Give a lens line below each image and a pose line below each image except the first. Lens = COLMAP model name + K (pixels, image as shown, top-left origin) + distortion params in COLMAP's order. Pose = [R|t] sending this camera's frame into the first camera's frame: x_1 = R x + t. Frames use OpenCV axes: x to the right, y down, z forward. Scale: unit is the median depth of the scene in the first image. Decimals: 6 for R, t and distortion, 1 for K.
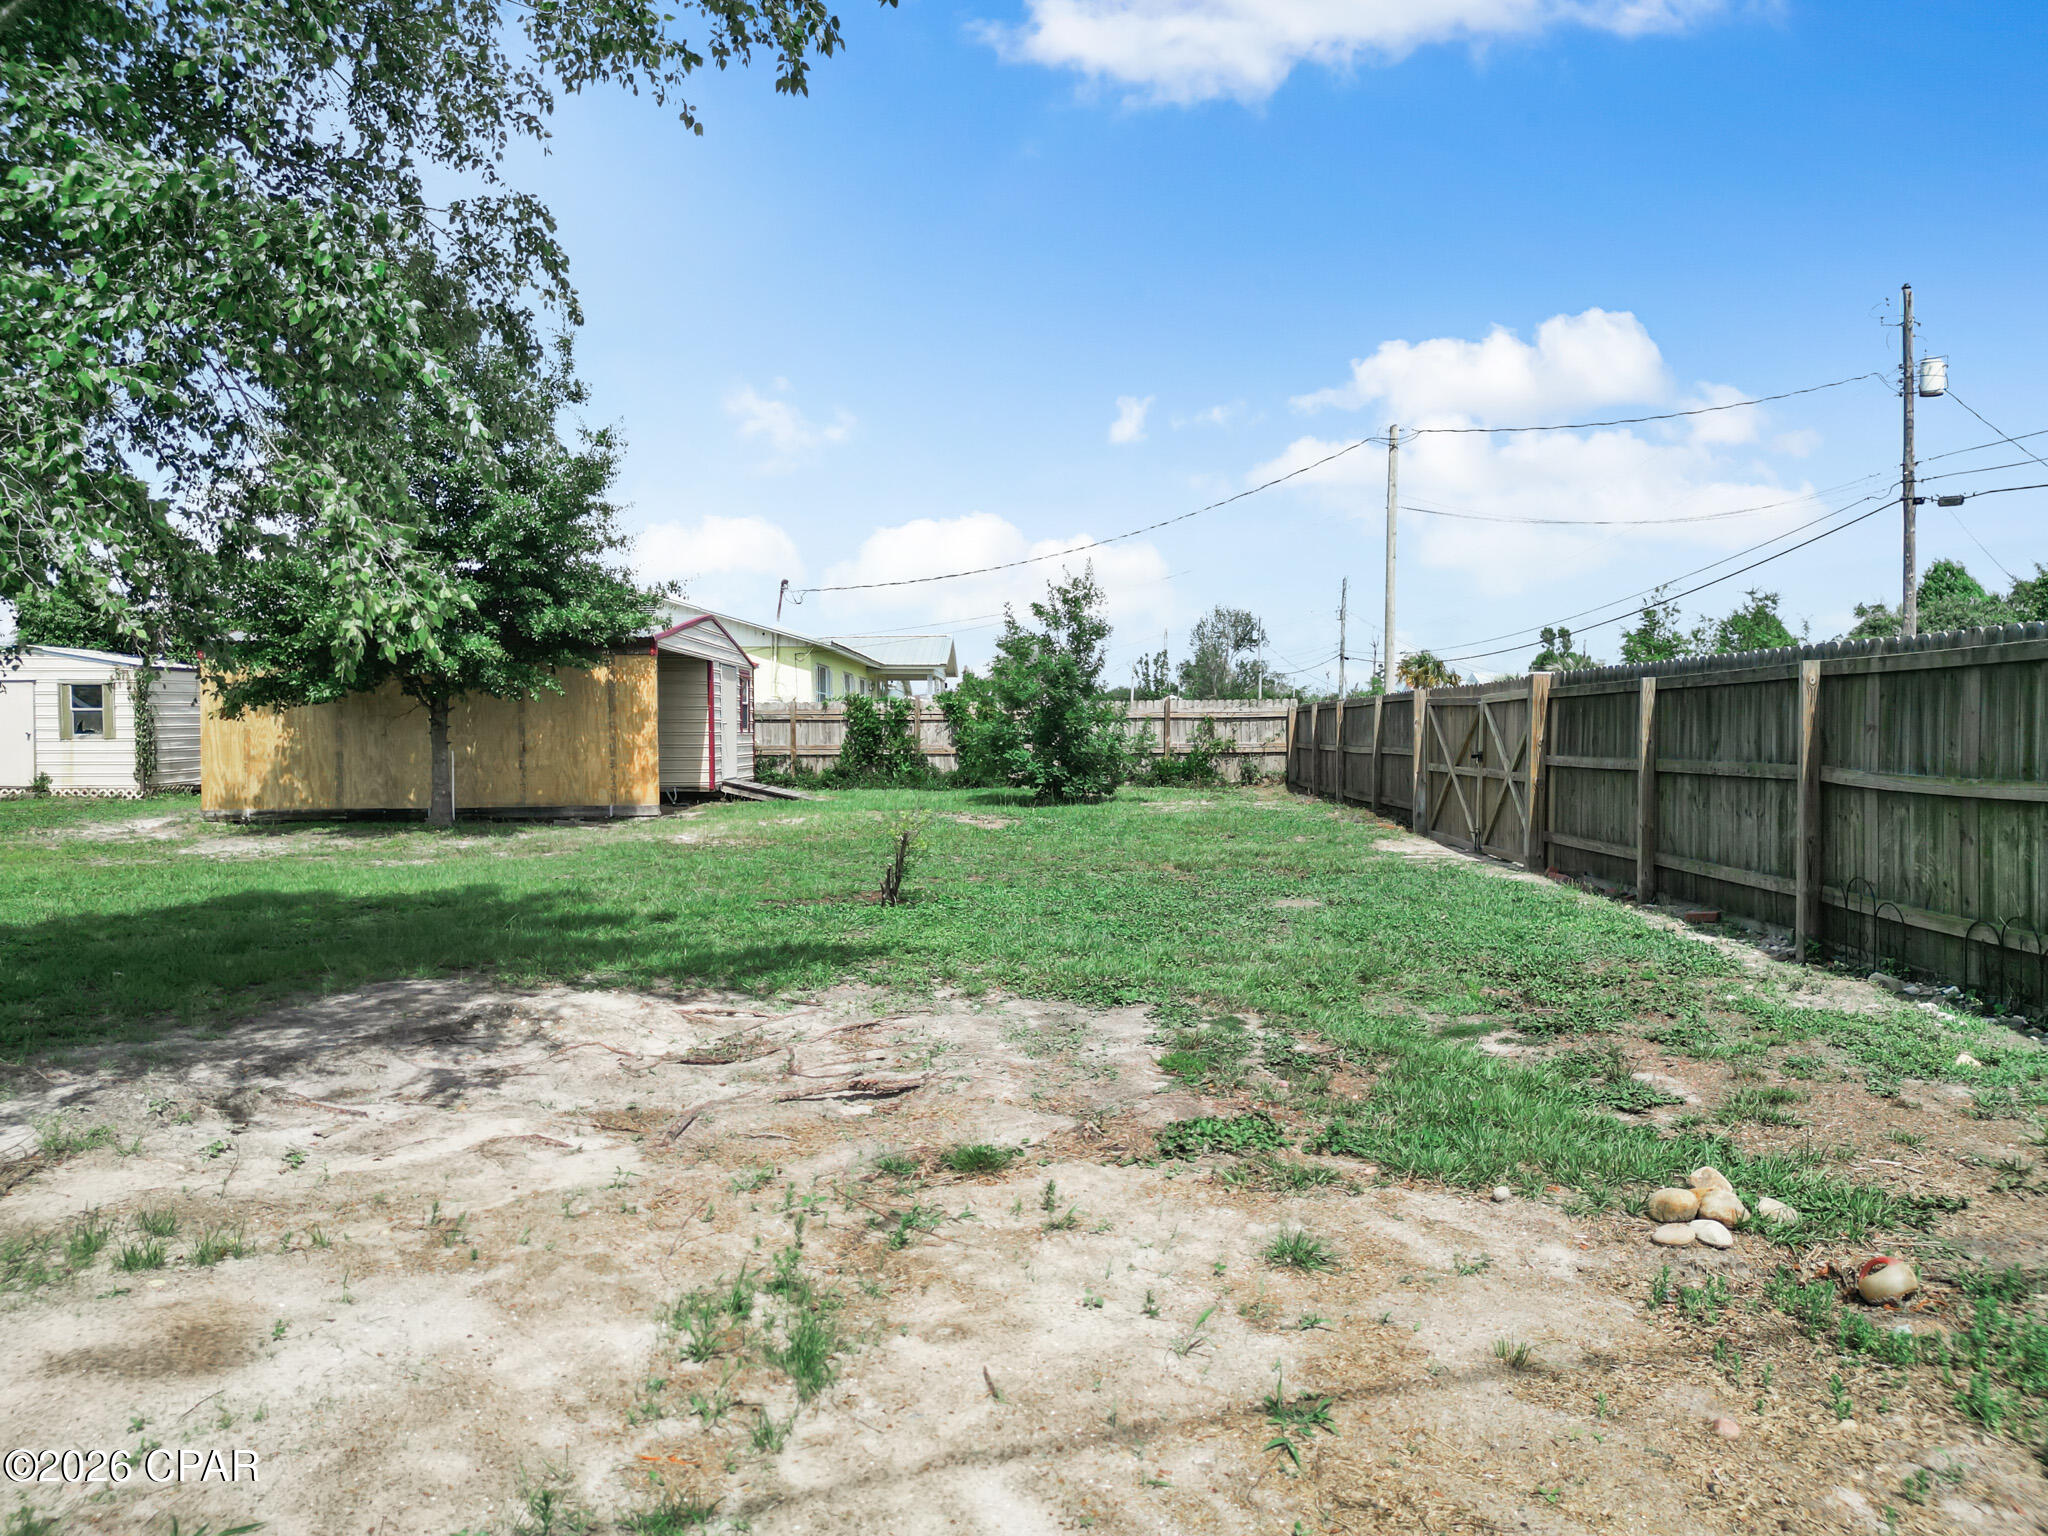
lens RADIAL K [[1444.1, 0, 1024.0], [0, 1444.1, 768.0], [0, 0, 1]] dist [0.082138, -0.082328]
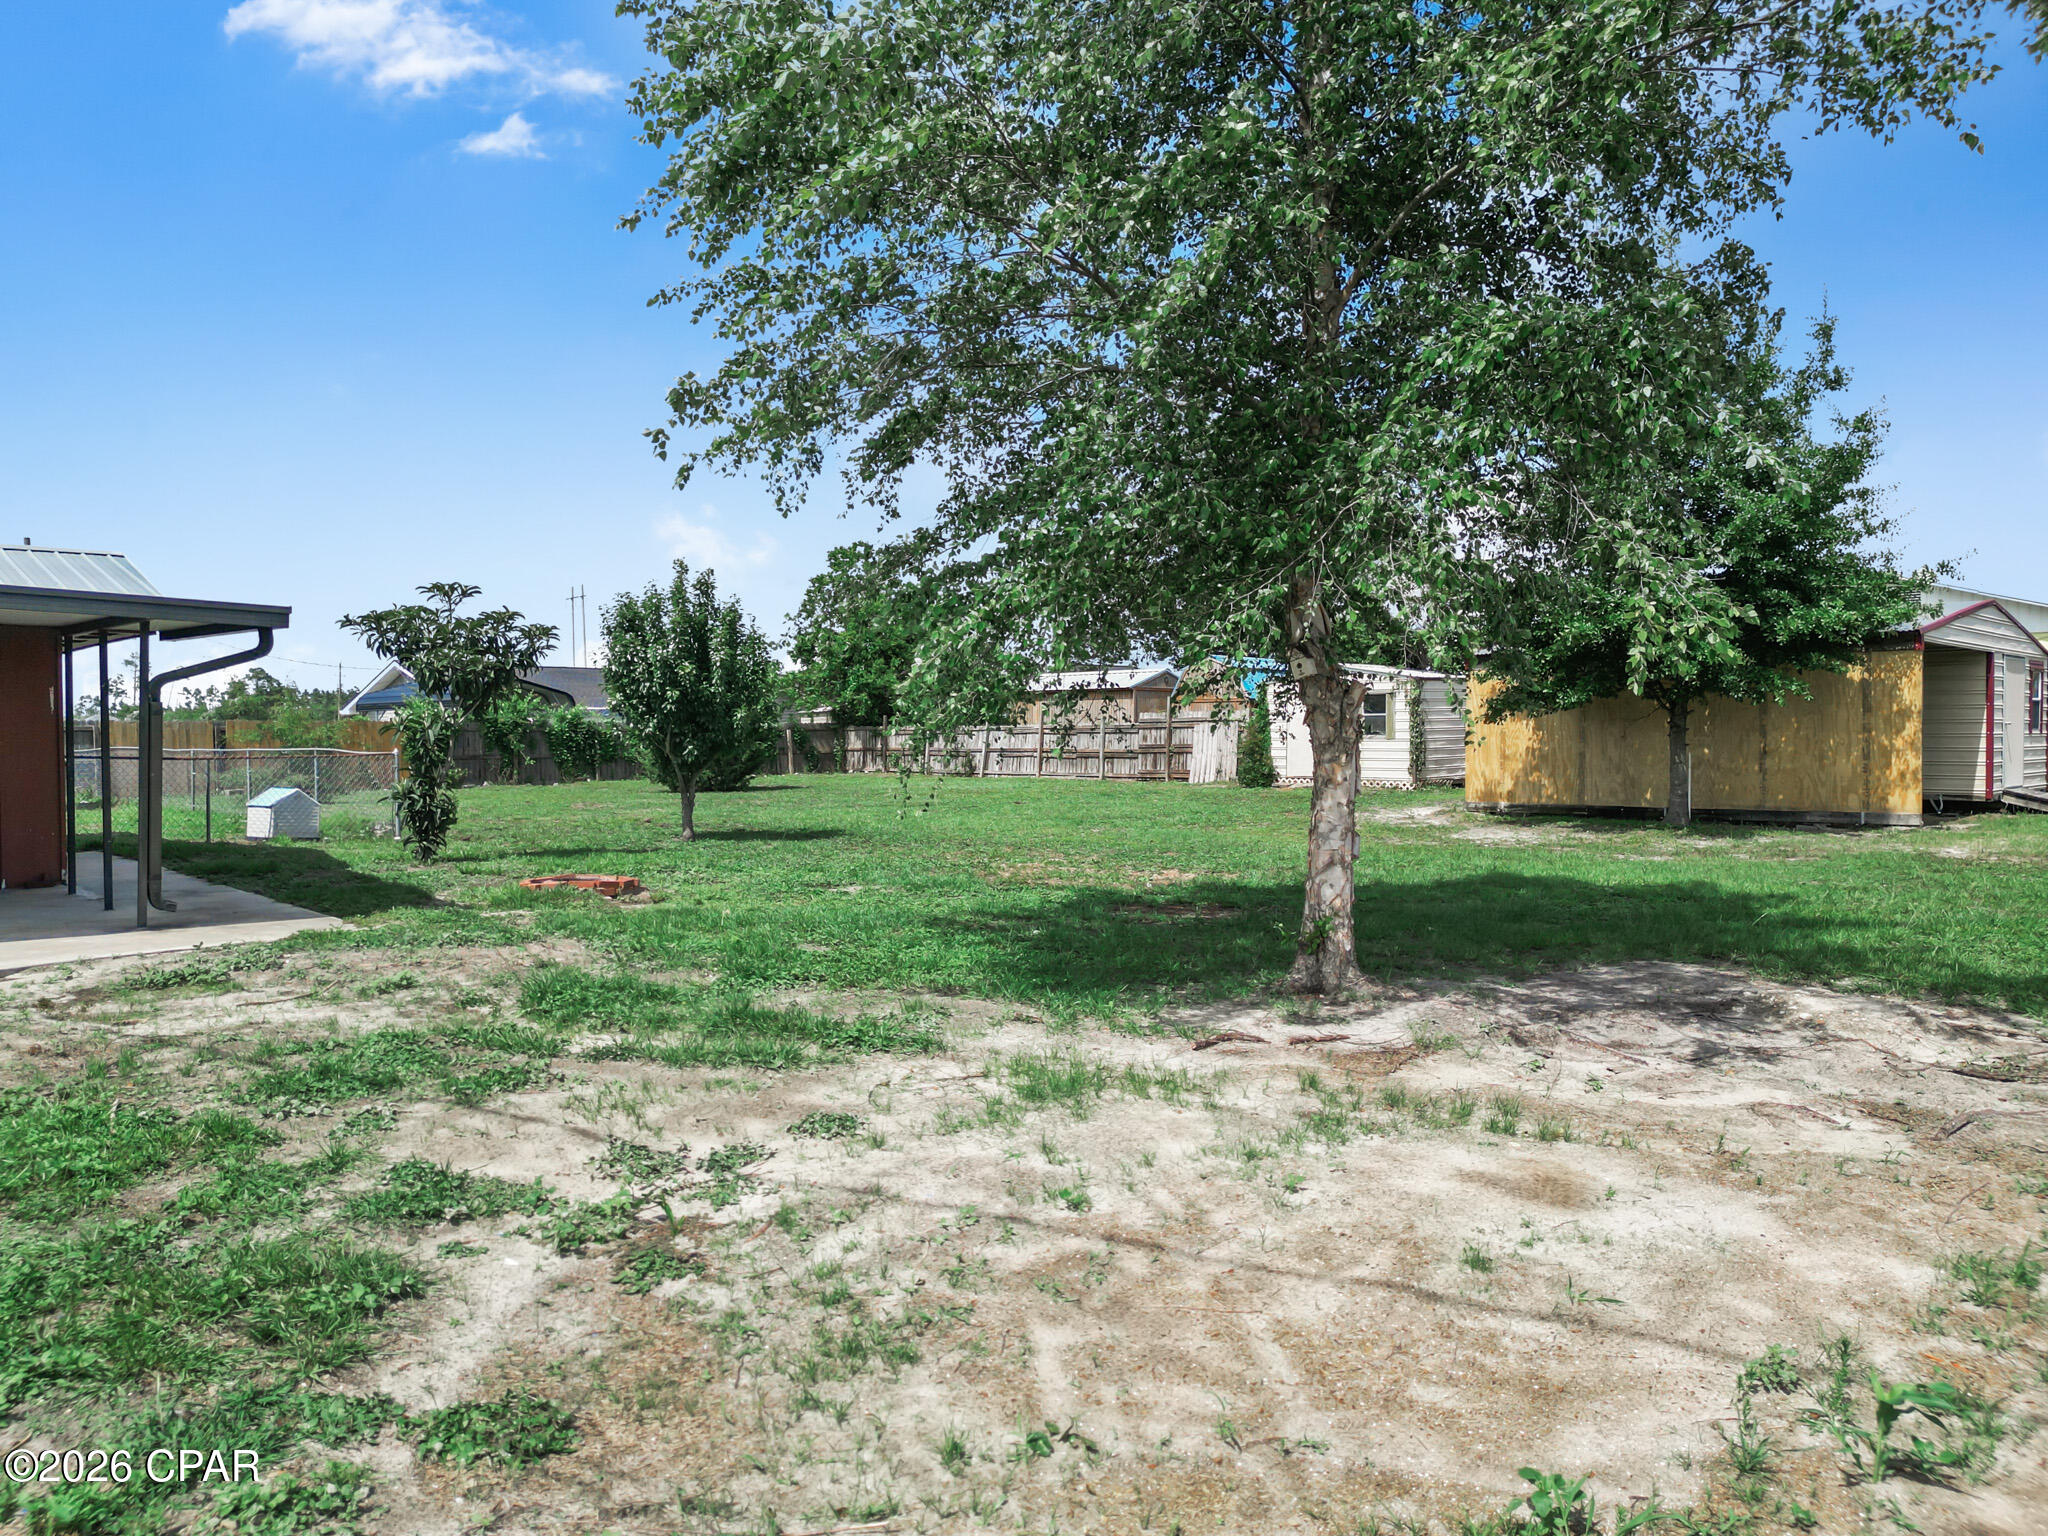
lens RADIAL K [[1444.1, 0, 1024.0], [0, 1444.1, 768.0], [0, 0, 1]] dist [0.082138, -0.082328]
pose [[0.702792, 0.018644, -0.711151, 0.010314], [-0.018113, 0.999801, 0.008312, -0.001011], [0.711165, 0.007040, 0.702990, -0.055060]]
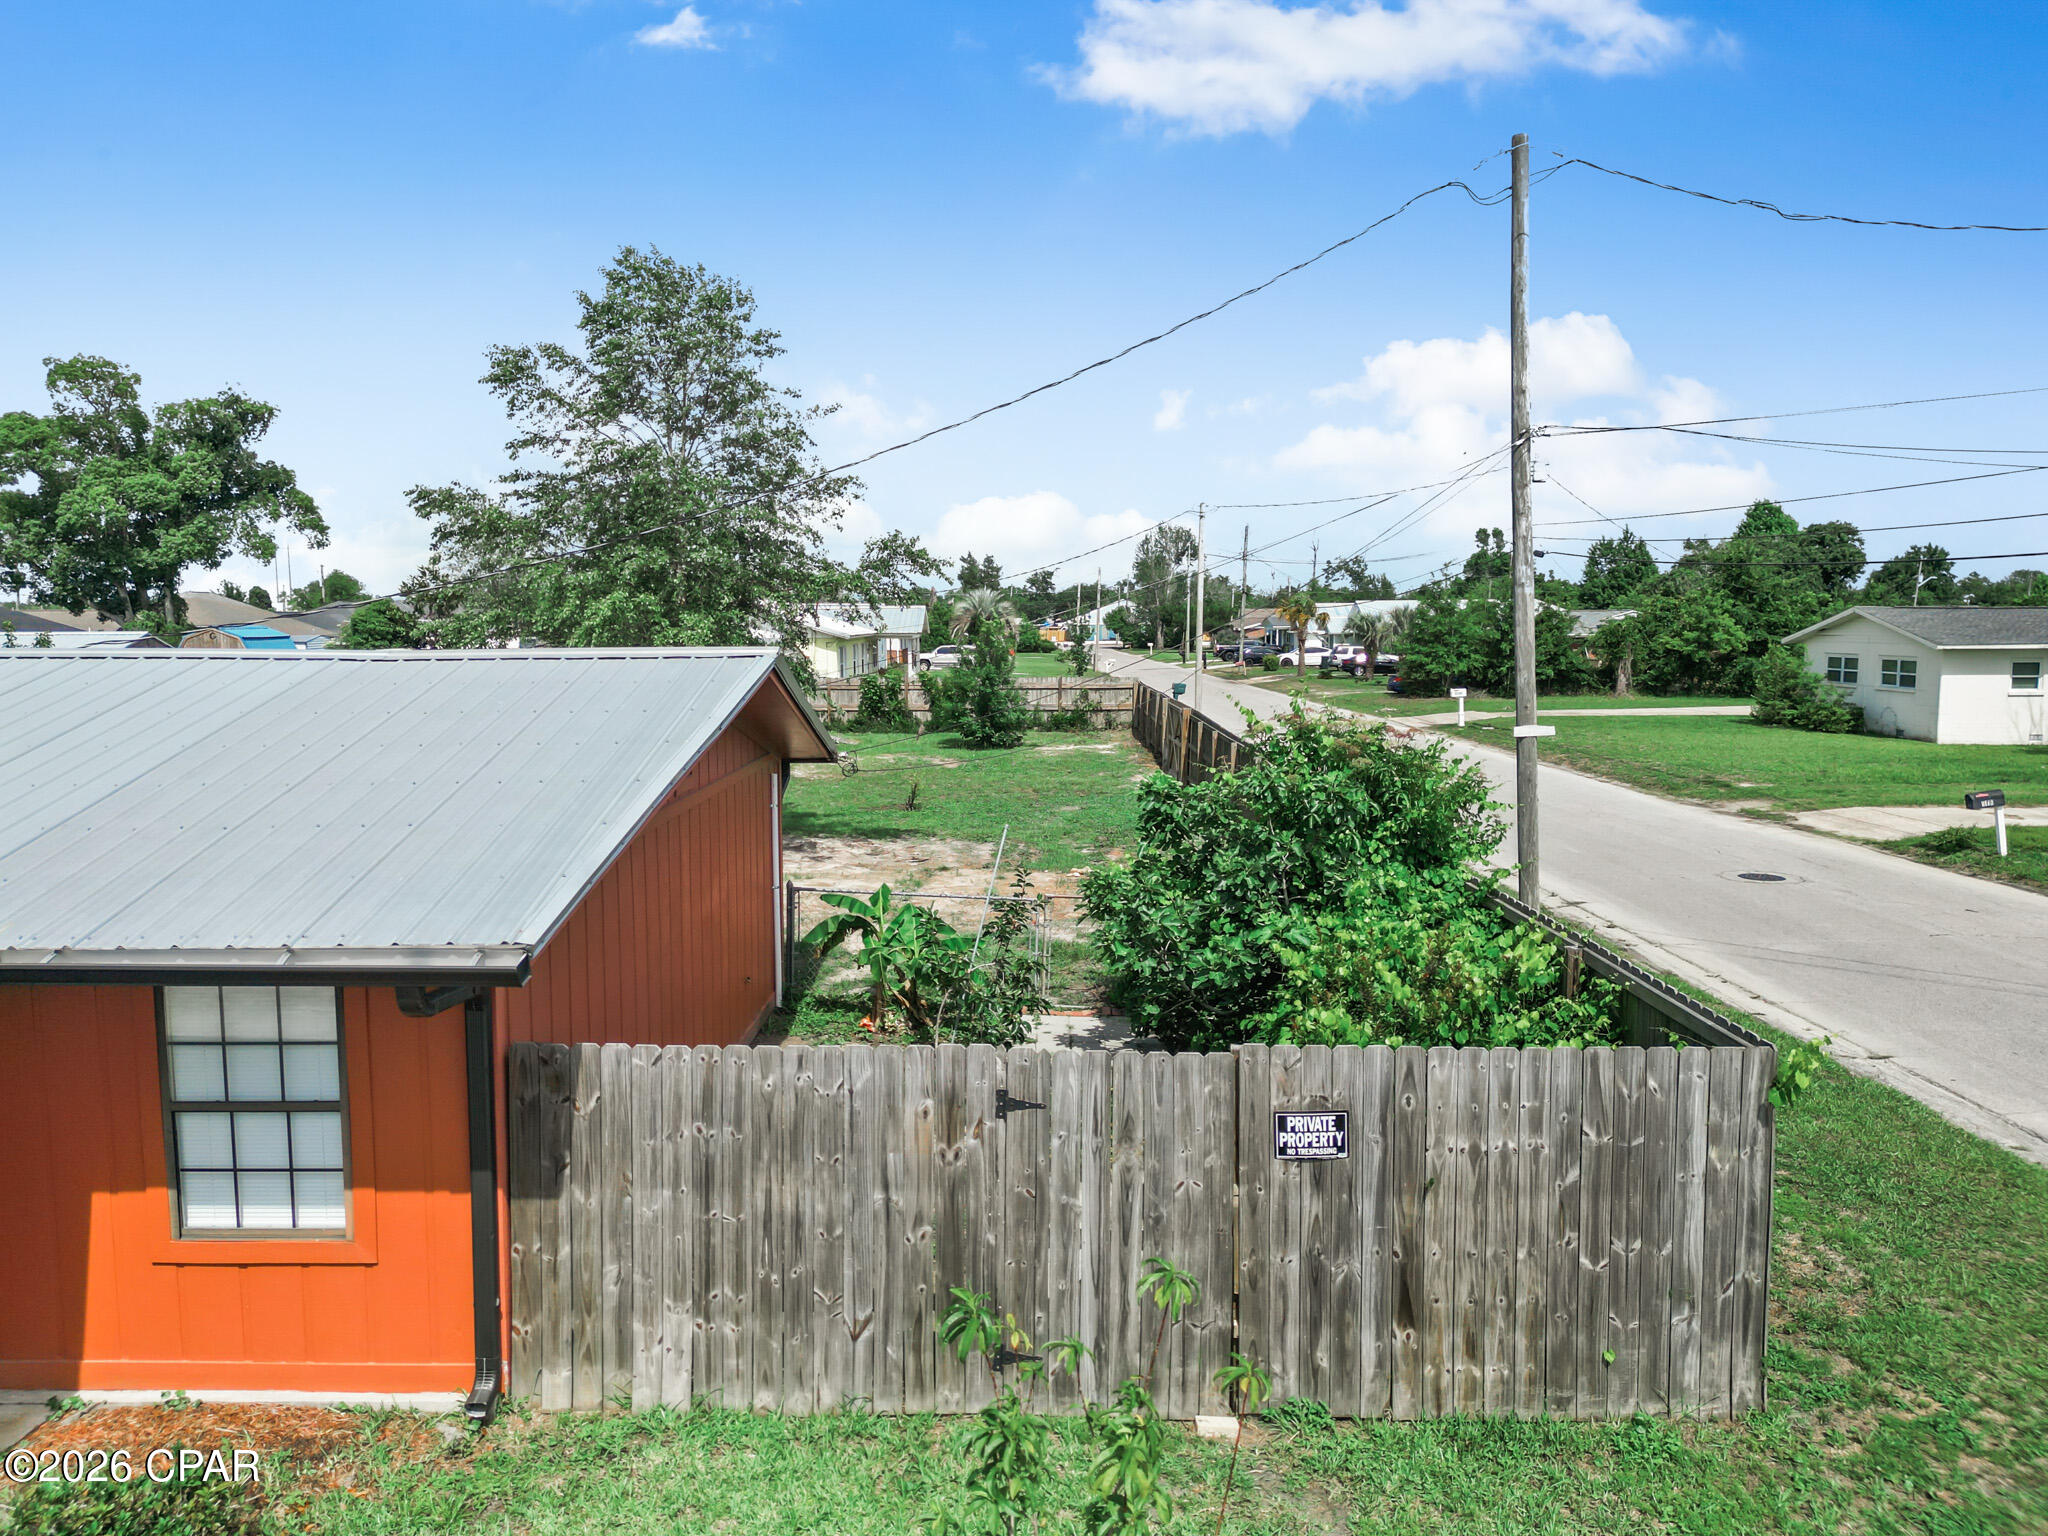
lens RADIAL K [[1444.1, 0, 1024.0], [0, 1444.1, 768.0], [0, 0, 1]] dist [0.082138, -0.082328]
pose [[0.999725, -0.002922, 0.023281, 0.026148], [0.001089, 0.996926, 0.078338, -0.092707], [-0.023438, -0.078291, 0.996655, -0.800403]]
